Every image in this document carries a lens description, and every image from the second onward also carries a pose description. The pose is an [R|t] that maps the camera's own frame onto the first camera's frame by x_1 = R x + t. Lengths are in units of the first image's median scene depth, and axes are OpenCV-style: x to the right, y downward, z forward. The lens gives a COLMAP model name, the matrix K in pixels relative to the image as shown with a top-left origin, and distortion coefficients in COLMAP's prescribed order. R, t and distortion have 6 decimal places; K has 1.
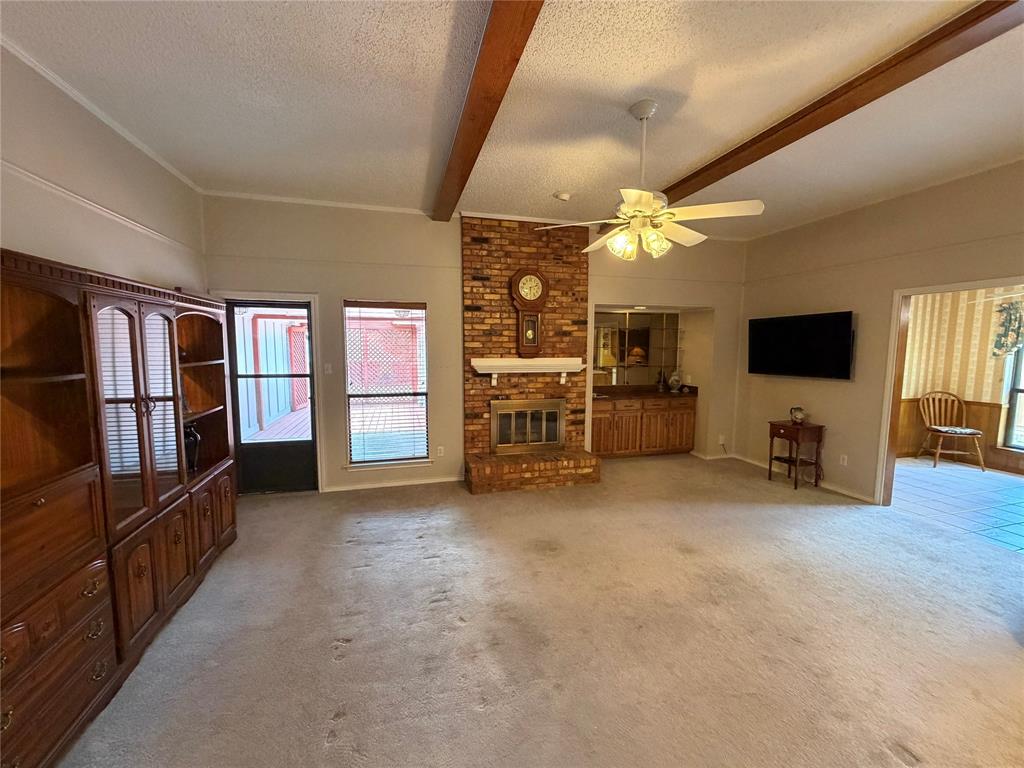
lens RADIAL K [[408.2, 0, 510.3], [0, 408.2, 385.6], [0, 0, 1]] dist [0.001797, -0.000411]
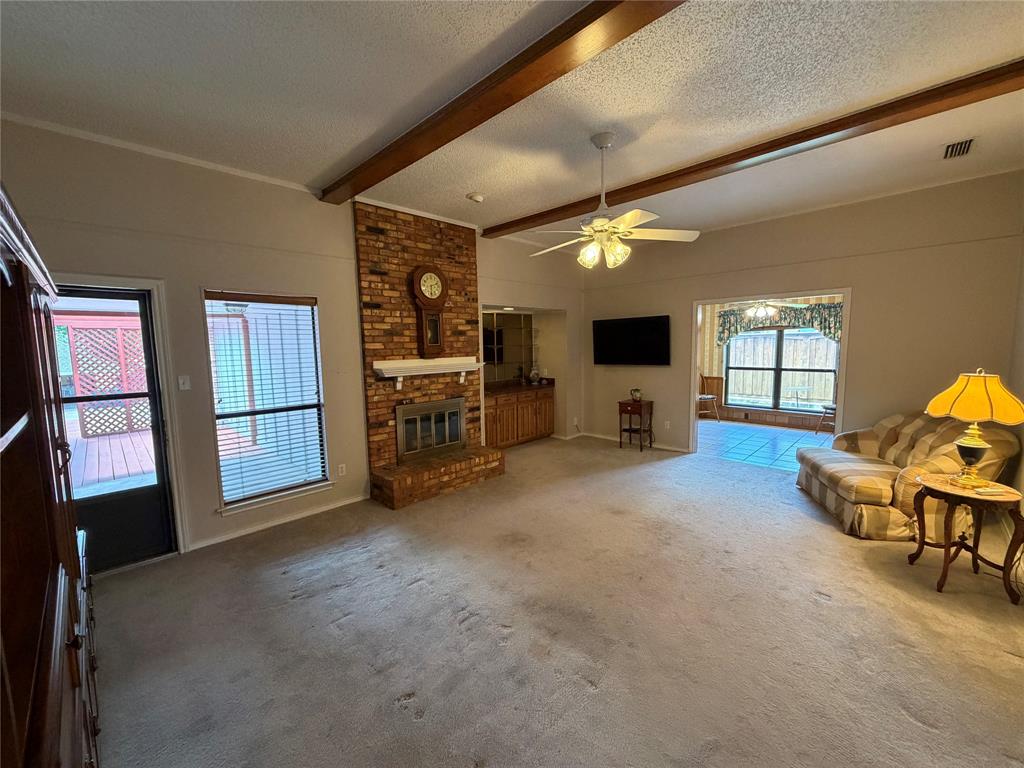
lens RADIAL K [[408.2, 0, 511.0], [0, 408.2, 385.2], [0, 0, 1]] dist [0.001797, -0.000411]
pose [[0.868427, -0.068900, 0.491006, -0.280797], [0.069133, 0.997451, 0.017693, -0.009071], [-0.490974, 0.018579, 0.870976, 0.069063]]
